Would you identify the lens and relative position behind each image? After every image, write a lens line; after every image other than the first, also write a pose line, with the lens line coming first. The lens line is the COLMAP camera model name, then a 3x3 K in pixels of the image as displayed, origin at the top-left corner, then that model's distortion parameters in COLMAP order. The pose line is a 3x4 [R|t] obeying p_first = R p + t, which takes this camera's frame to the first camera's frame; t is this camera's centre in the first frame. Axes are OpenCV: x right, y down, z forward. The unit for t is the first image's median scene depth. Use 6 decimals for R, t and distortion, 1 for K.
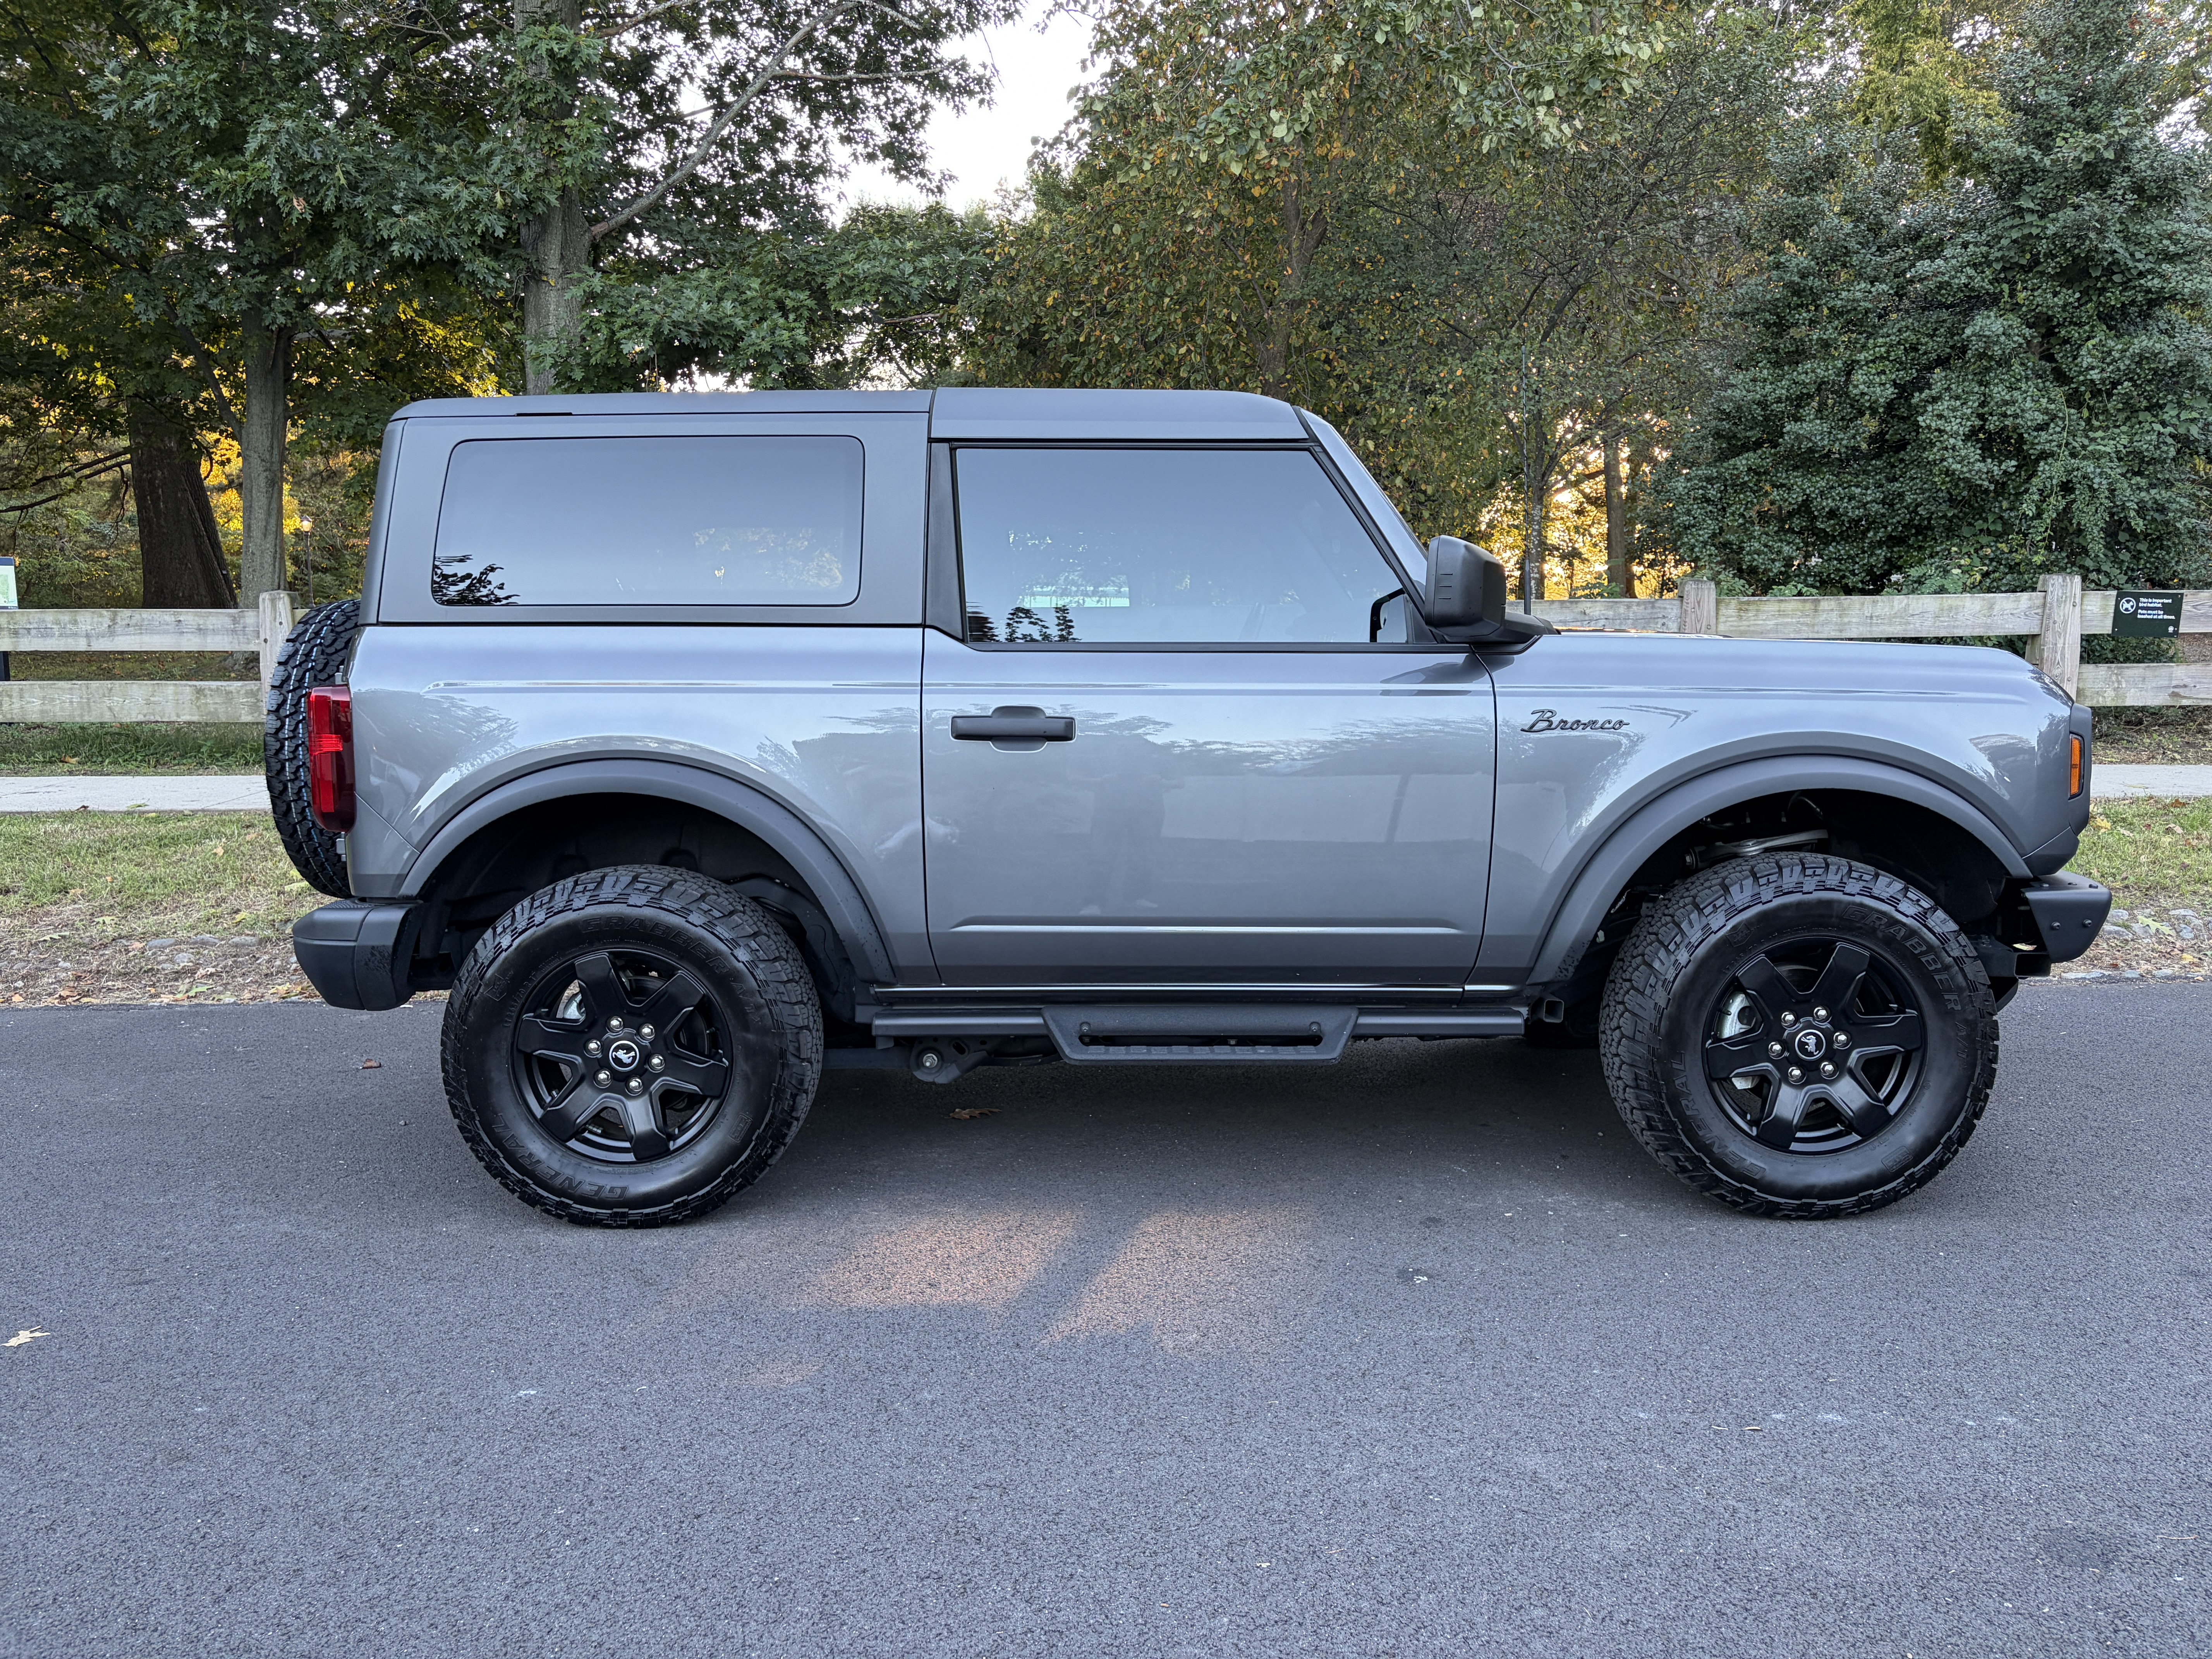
lens RADIAL K [[1674.2, 0, 1112.8], [0, 1674.2, 829.6], [0, 0, 1]] dist [0.033079, -0.006755]
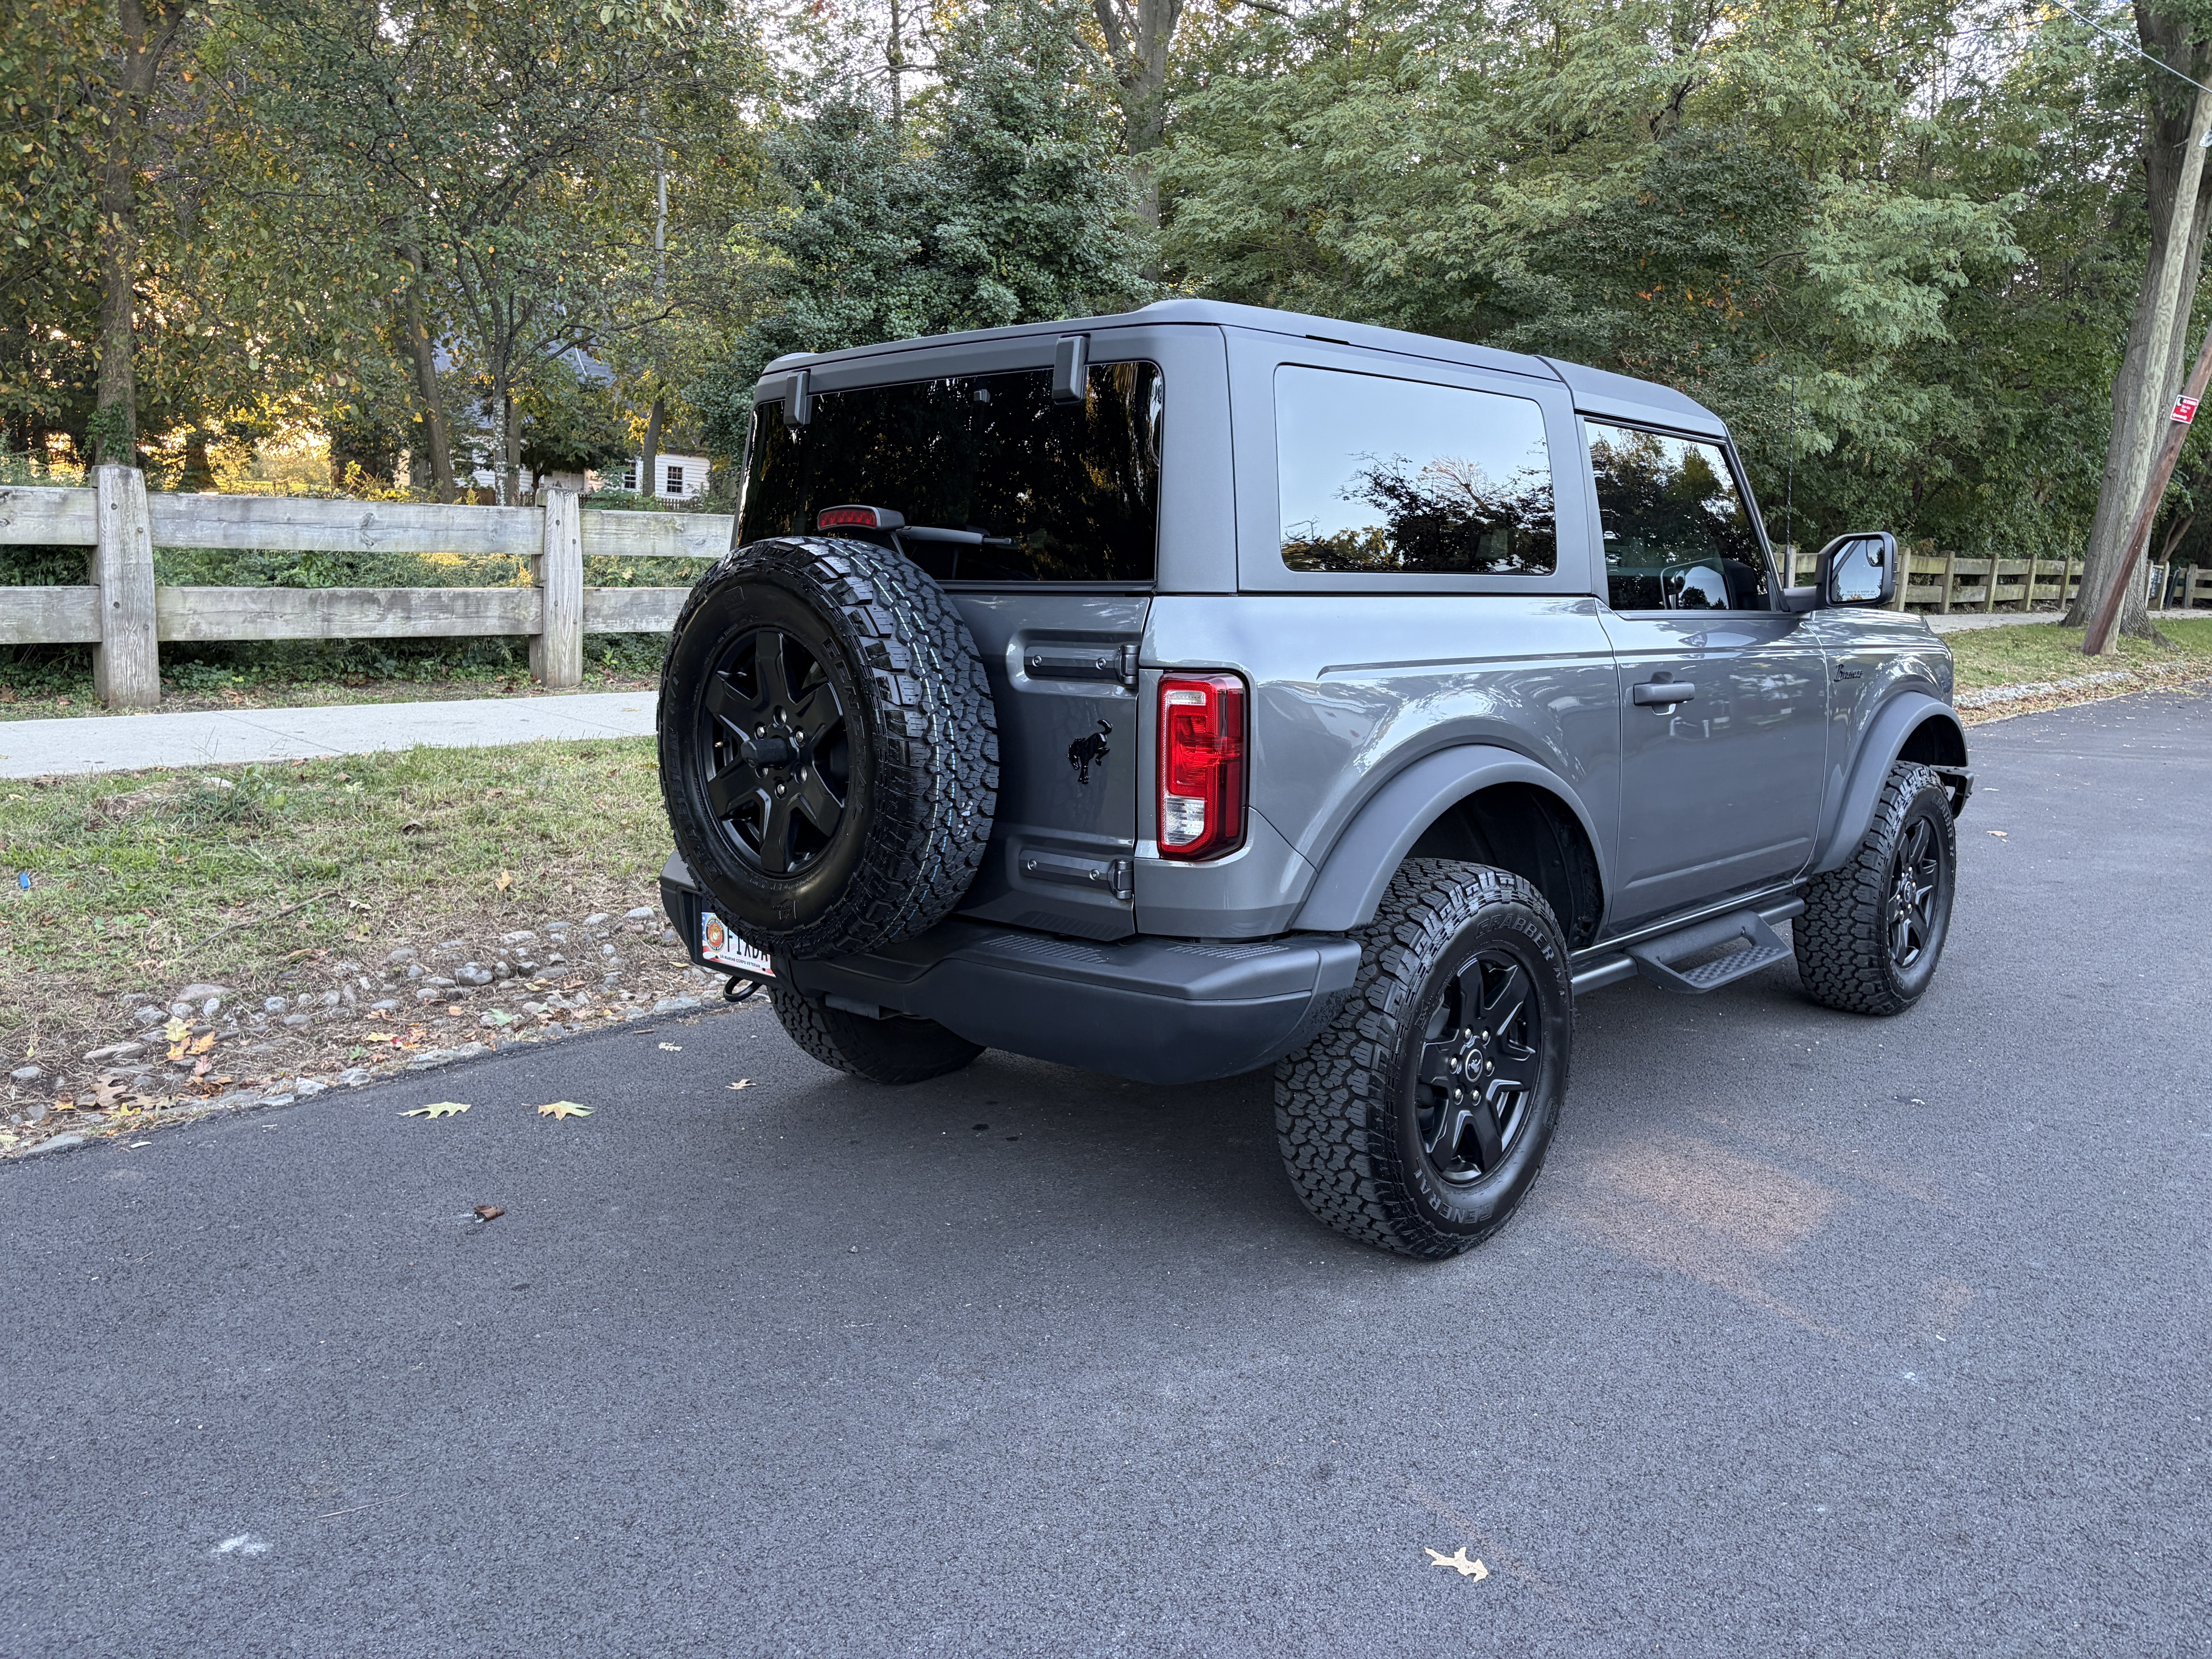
lens RADIAL K [[1674.2, 0, 1116.3], [0, 1674.2, 828.9], [0, 0, 1]] dist [0.033079, -0.006755]
pose [[0.672450, -0.100127, 0.733339, -1.095145], [0.054498, 0.994816, 0.085854, -0.085359], [-0.738133, -0.017767, 0.674421, 0.530463]]
